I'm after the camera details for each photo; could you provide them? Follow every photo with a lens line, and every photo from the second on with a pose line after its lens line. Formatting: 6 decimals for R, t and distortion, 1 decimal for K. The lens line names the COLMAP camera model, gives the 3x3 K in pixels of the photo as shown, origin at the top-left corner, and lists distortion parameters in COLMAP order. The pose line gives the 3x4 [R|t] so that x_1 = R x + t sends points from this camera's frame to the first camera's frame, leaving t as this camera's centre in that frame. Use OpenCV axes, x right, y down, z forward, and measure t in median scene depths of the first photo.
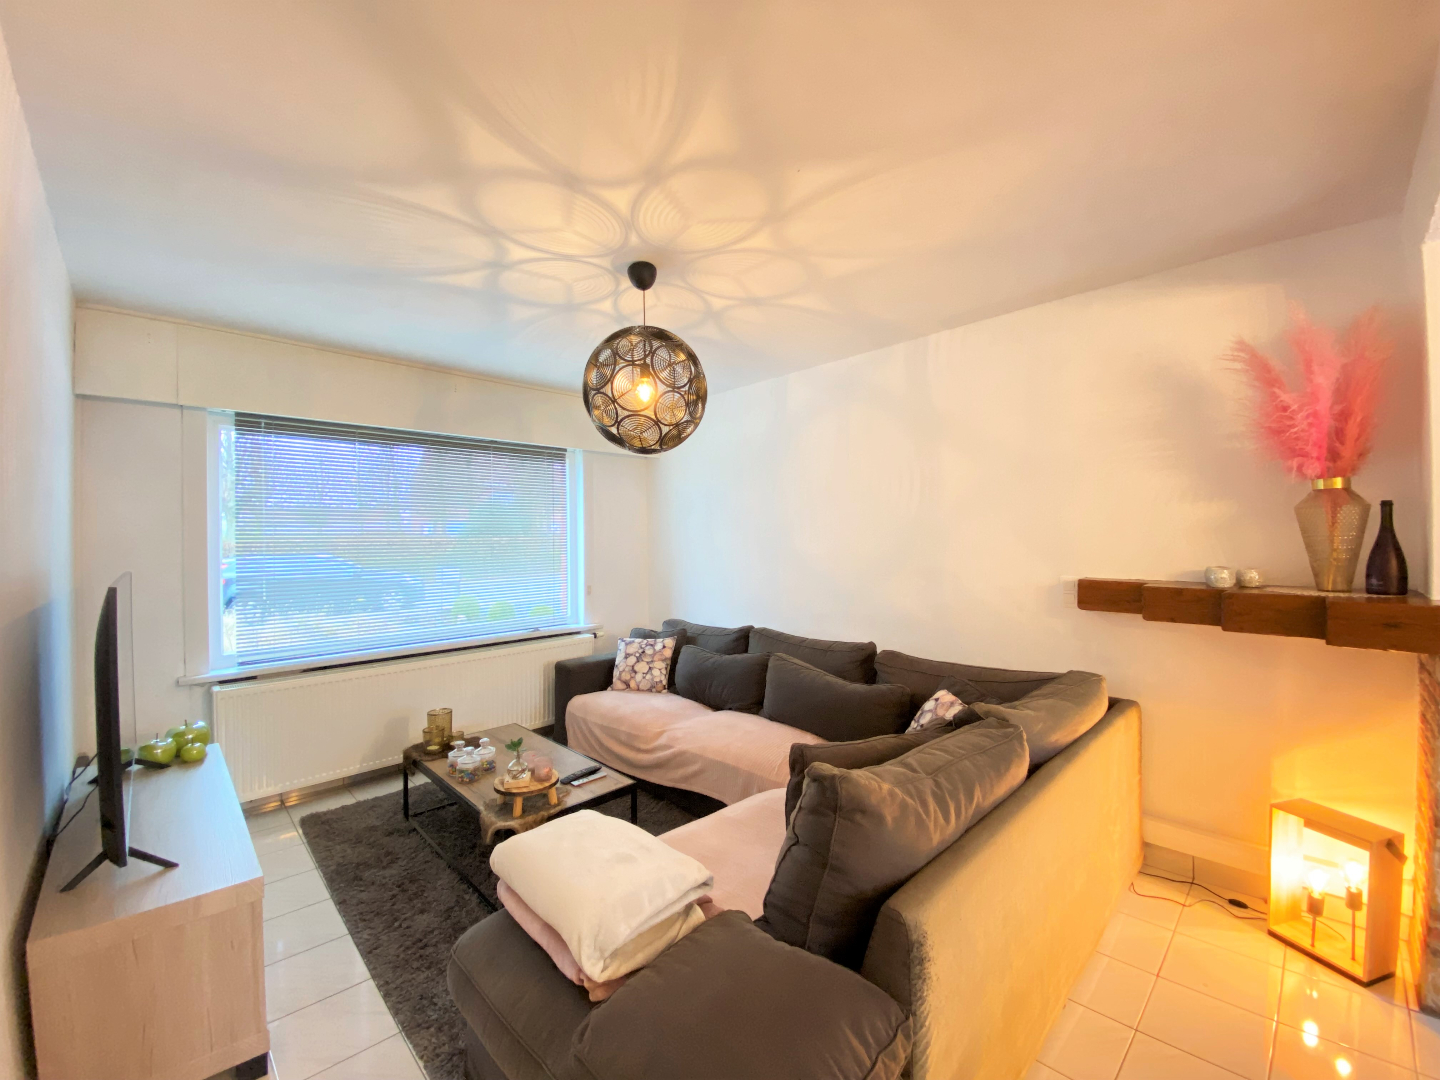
lens RADIAL K [[588.7, 0, 722.5], [0, 588.7, 536.8], [0, 0, 1]] dist [0.000255, -0.000408]
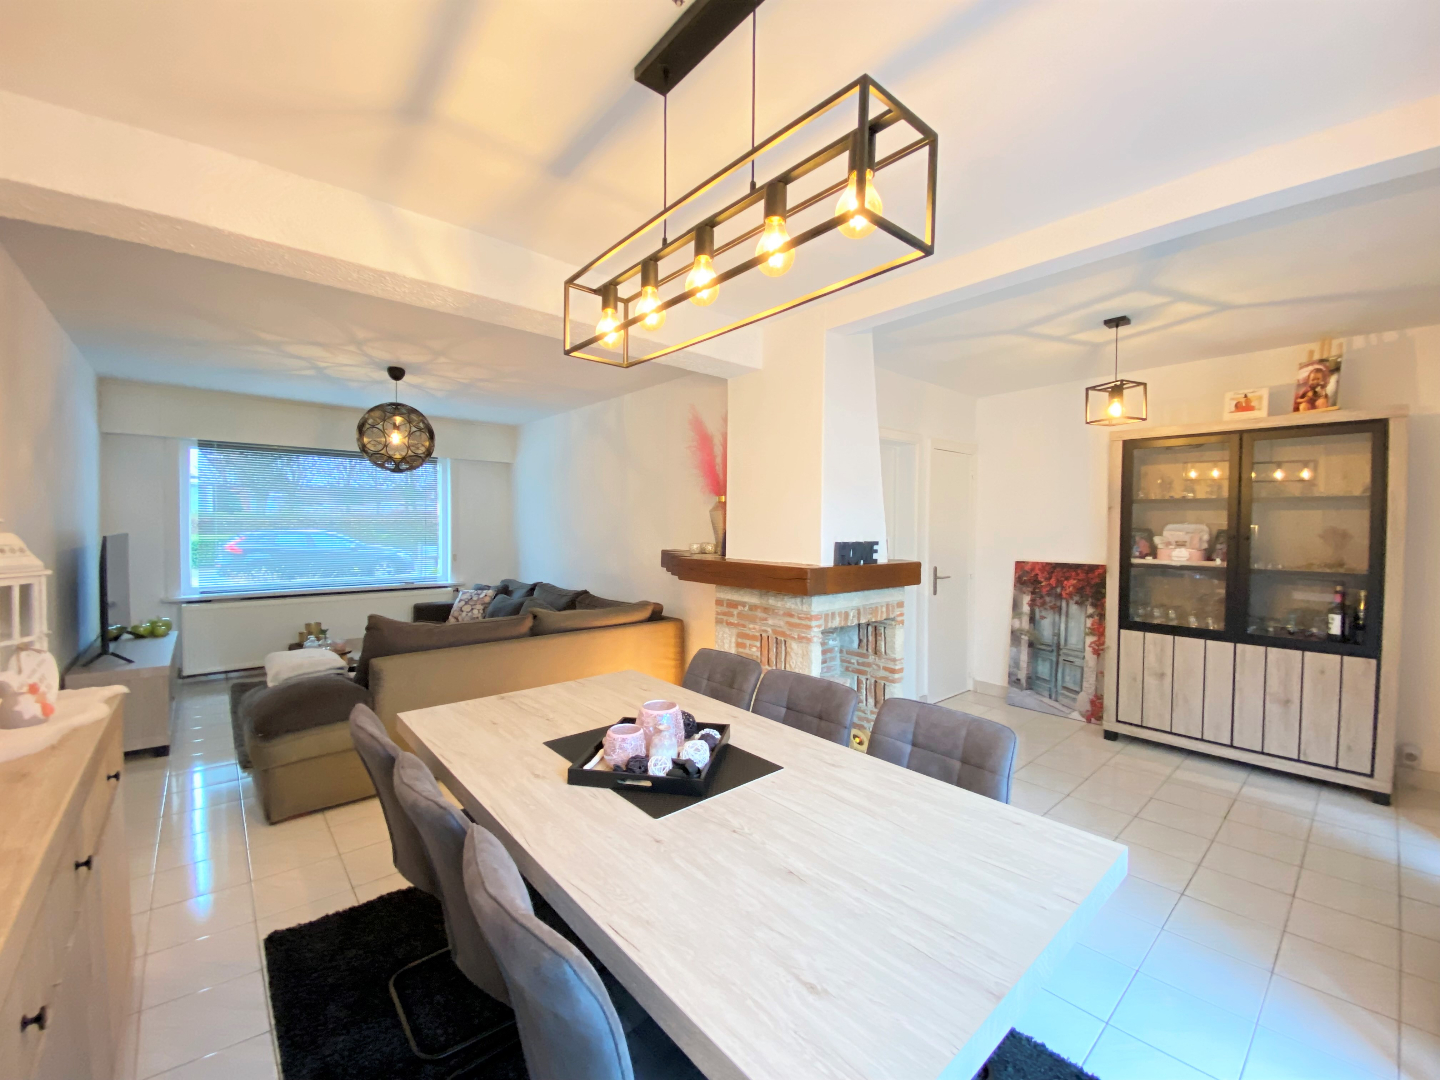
lens RADIAL K [[588.7, 0, 717.7], [0, 588.7, 541.3], [0, 0, 1]] dist [0.000255, -0.000408]
pose [[0.998226, 0.020848, -0.055772, 0.860496], [-0.019160, 0.999347, 0.030630, -0.007747], [0.056374, -0.029507, 0.997974, -0.672316]]
